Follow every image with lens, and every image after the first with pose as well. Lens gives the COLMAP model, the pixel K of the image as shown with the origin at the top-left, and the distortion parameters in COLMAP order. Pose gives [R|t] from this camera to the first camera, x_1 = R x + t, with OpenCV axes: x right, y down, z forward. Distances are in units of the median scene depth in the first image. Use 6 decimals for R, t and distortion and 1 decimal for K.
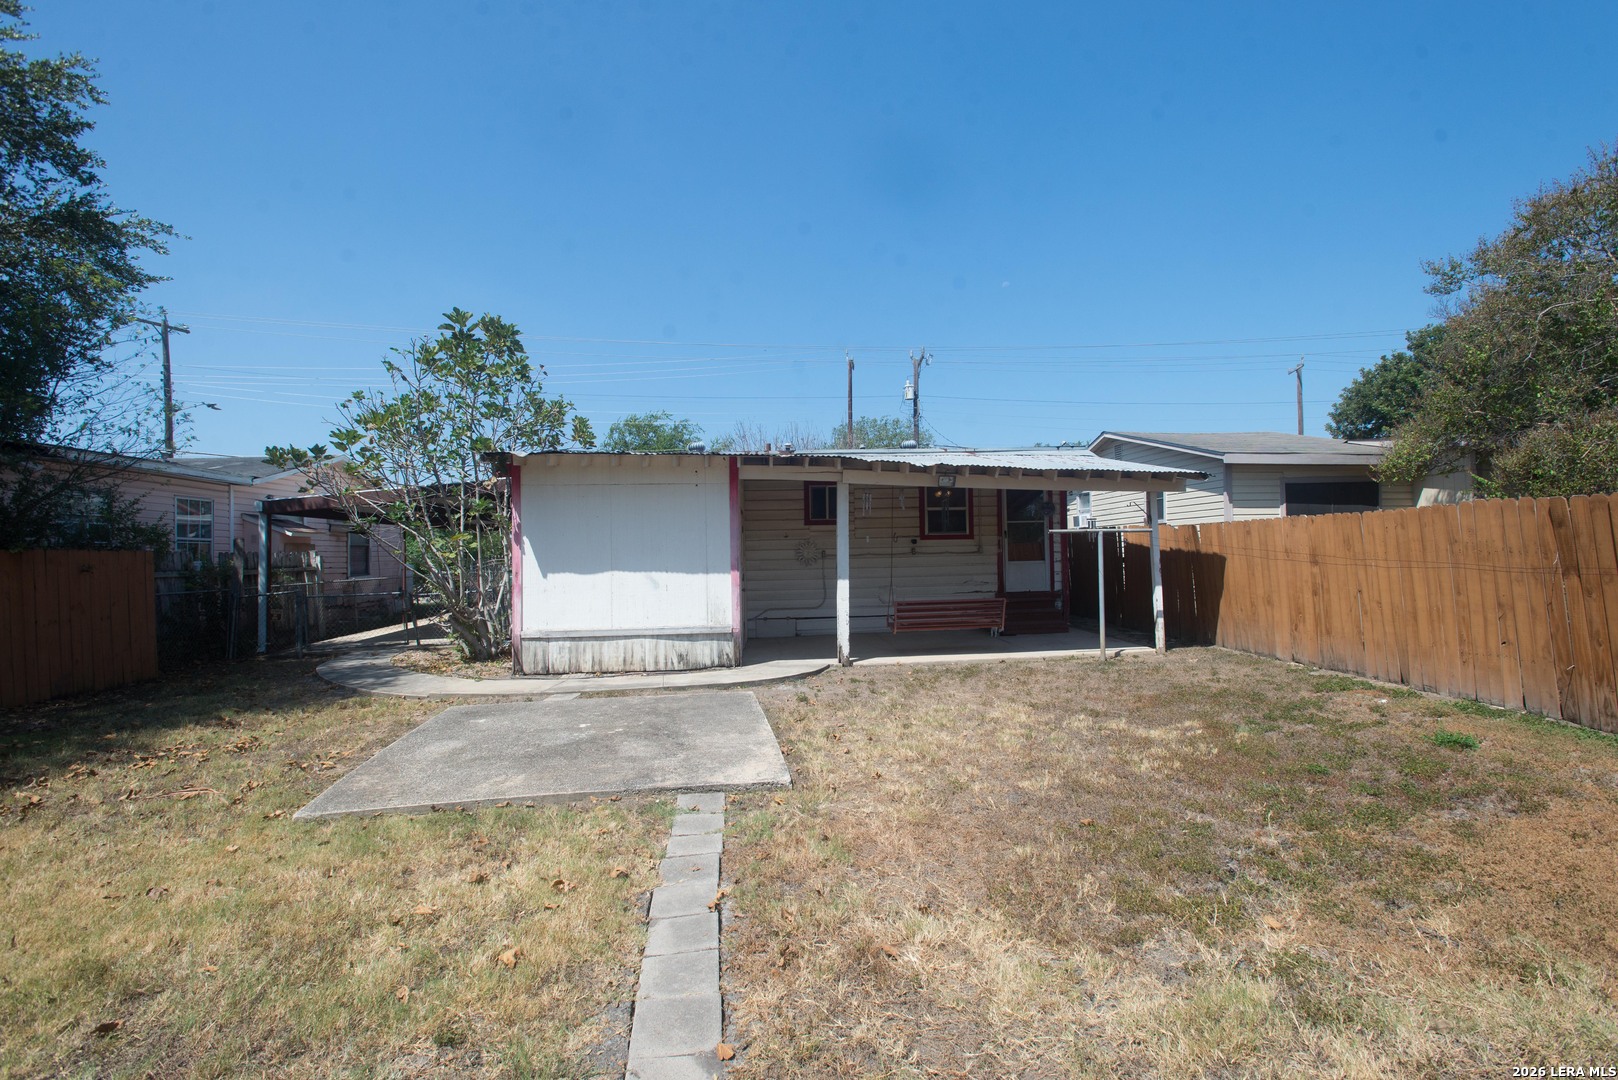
lens RADIAL K [[747.0, 0, 805.0], [0, 747.0, 545.2], [0, 0, 1]] dist [0.009639, -0.000437]
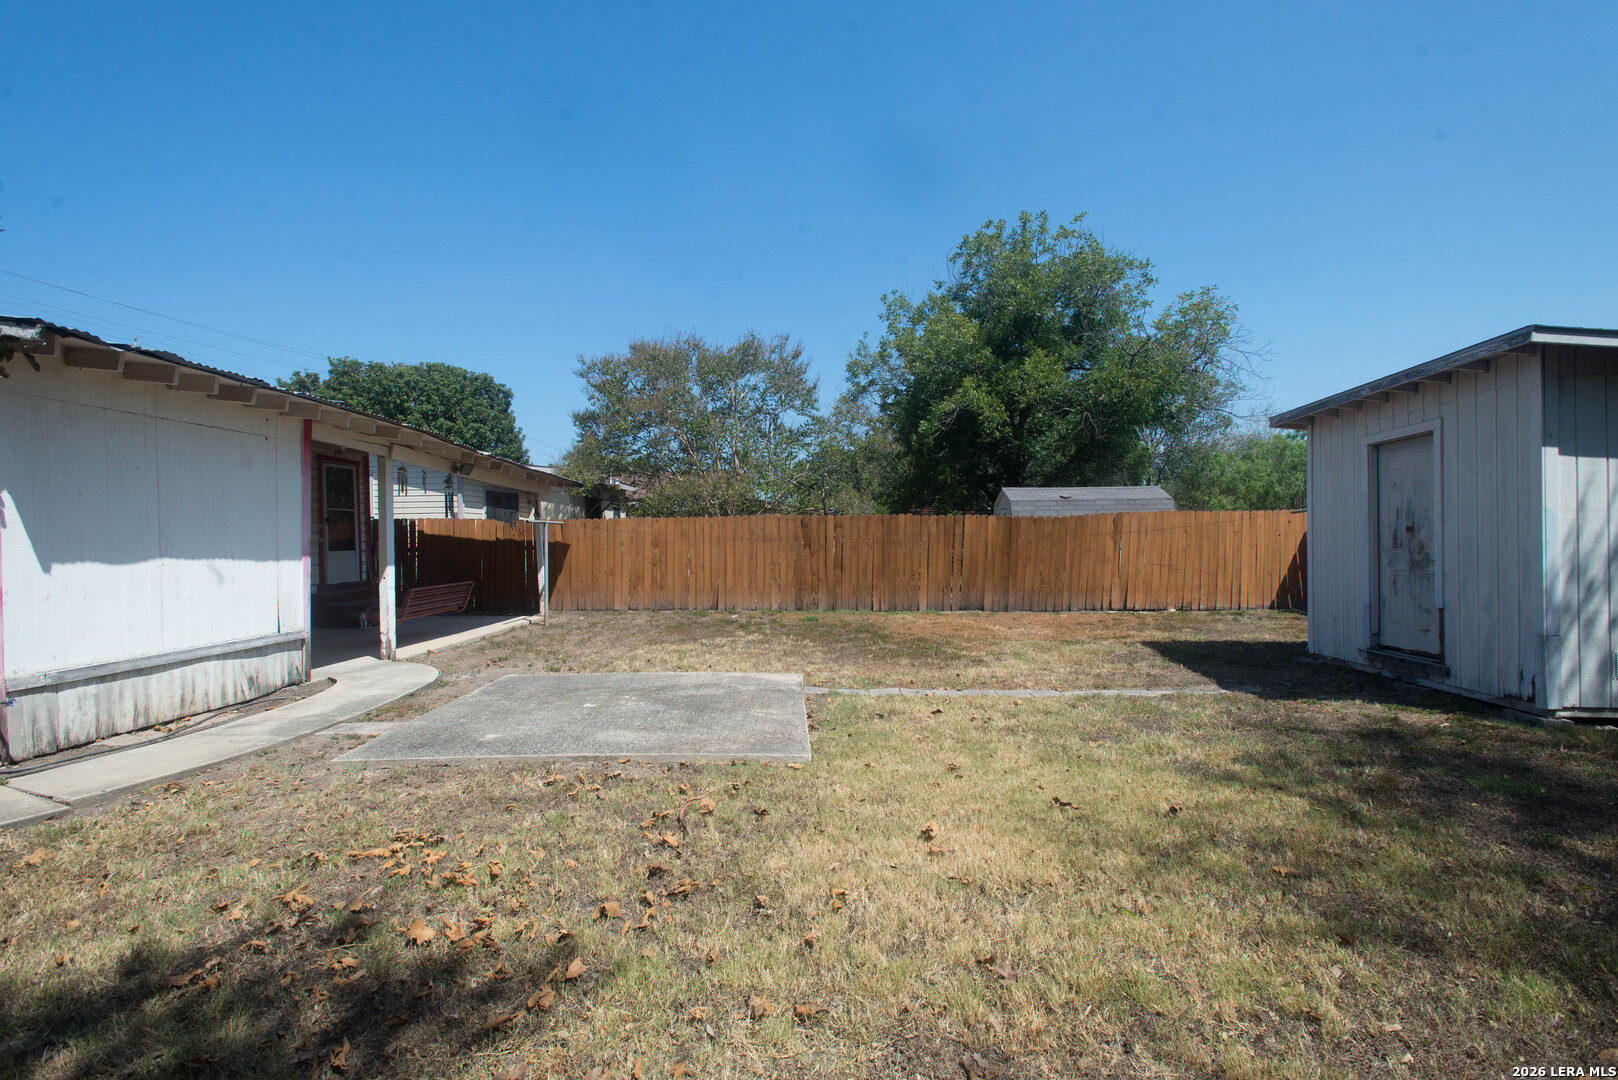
lens RADIAL K [[756.9, 0, 834.7], [0, 756.9, 544.8], [0, 0, 1]] dist [0.000410, -0.000407]
pose [[0.106138, 0.007274, 0.994325, -0.797816], [-0.000961, 0.999974, -0.007213, 0.027414], [-0.994351, -0.000190, 0.106142, 0.381386]]
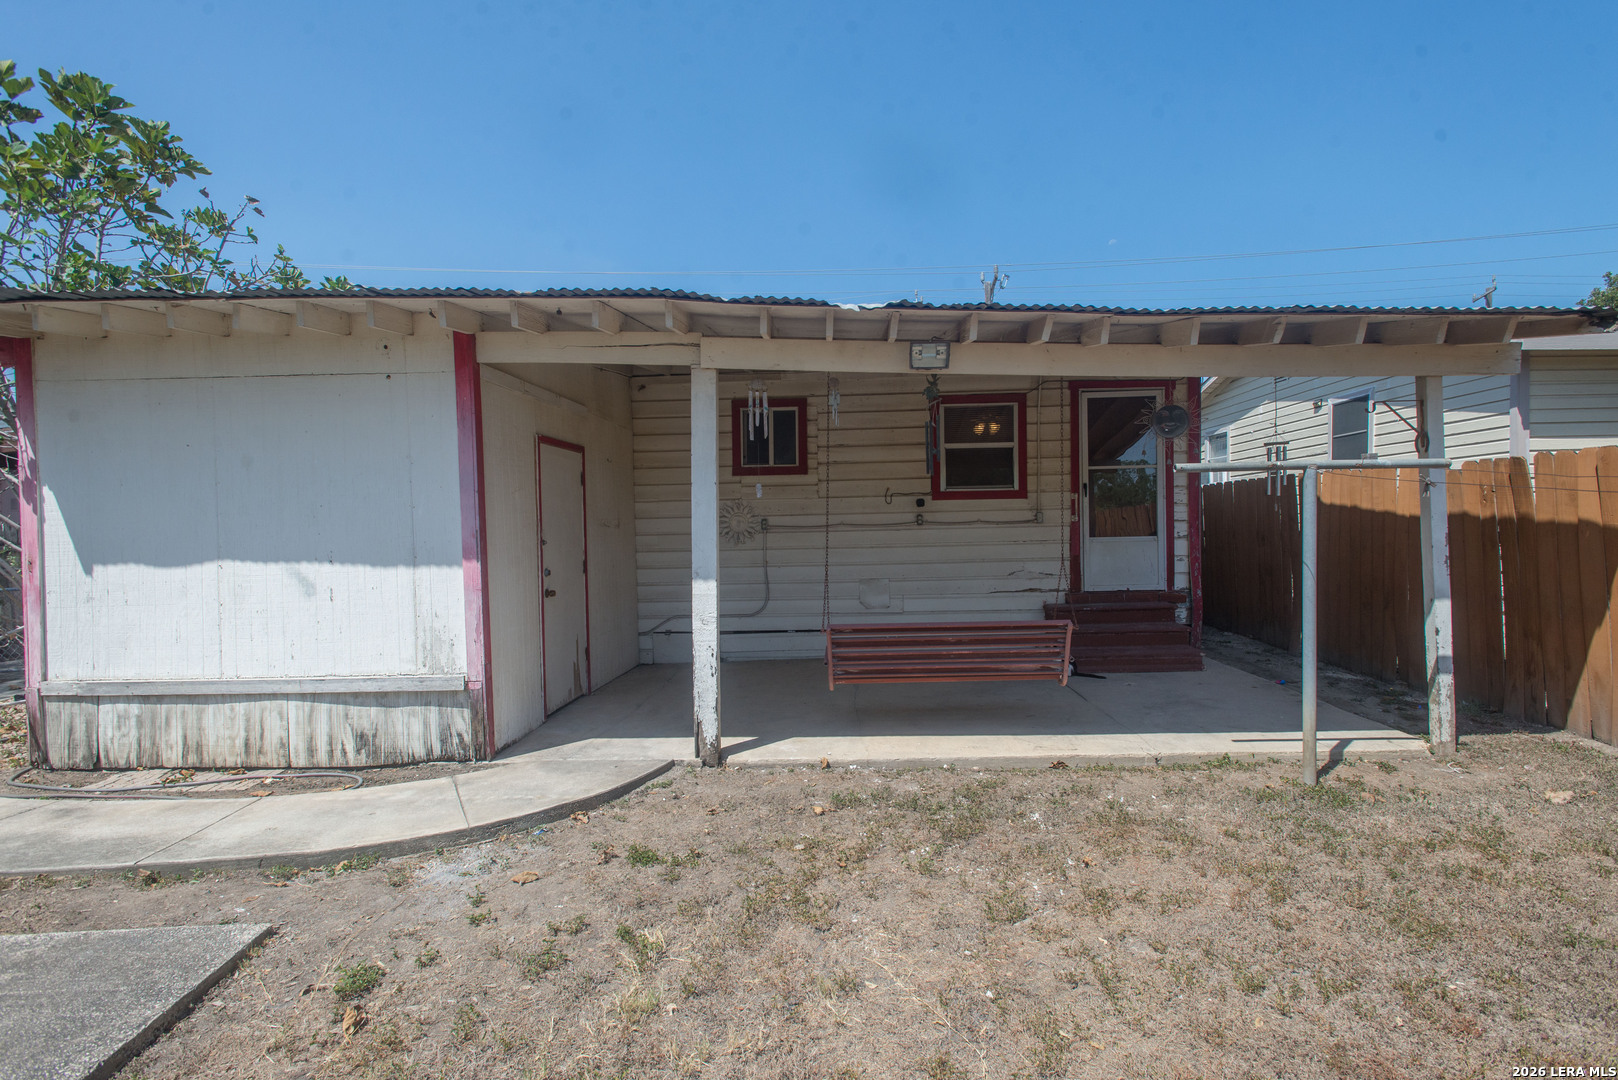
lens RADIAL K [[747.0, 0, 805.0], [0, 747.0, 545.2], [0, 0, 1]] dist [0.009639, -0.000437]
pose [[0.992528, 0.002415, -0.121997, 0.171829], [0.002314, 0.999252, 0.038608, 0.007118], [0.121999, -0.038602, 0.991779, 0.555388]]
